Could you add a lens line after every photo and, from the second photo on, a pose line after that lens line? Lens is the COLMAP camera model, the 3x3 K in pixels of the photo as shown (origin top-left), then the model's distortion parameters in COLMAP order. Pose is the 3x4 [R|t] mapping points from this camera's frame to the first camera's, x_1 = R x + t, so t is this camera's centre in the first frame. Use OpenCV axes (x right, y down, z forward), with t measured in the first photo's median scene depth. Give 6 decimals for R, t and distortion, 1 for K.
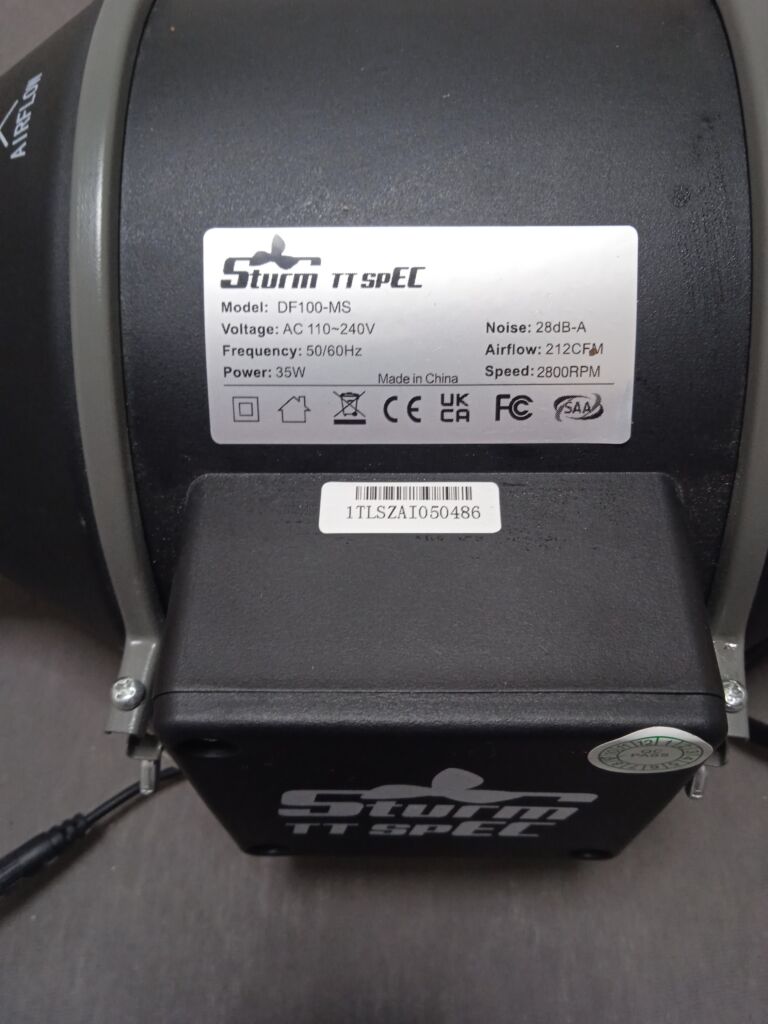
lens RADIAL K [[838.5, 0, 377.6], [0, 838.5, 509.3], [0, 0, 1]] dist [-0.008933, -0.012562]
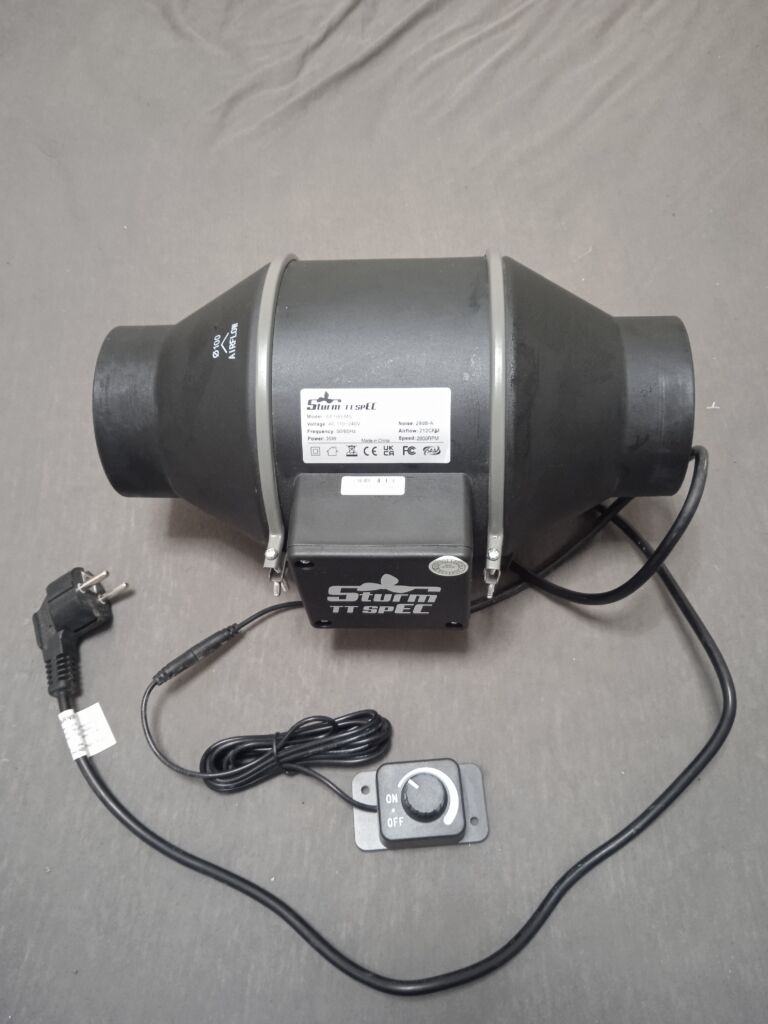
lens RADIAL K [[838.5, 0, 389.1], [0, 838.5, 510.2], [0, 0, 1]] dist [-0.008933, -0.012562]
pose [[0.999380, -0.000068, -0.035205, 0.193027], [0.001787, 0.998808, 0.048779, -0.057836], [0.035160, -0.048812, 0.998189, -1.843308]]
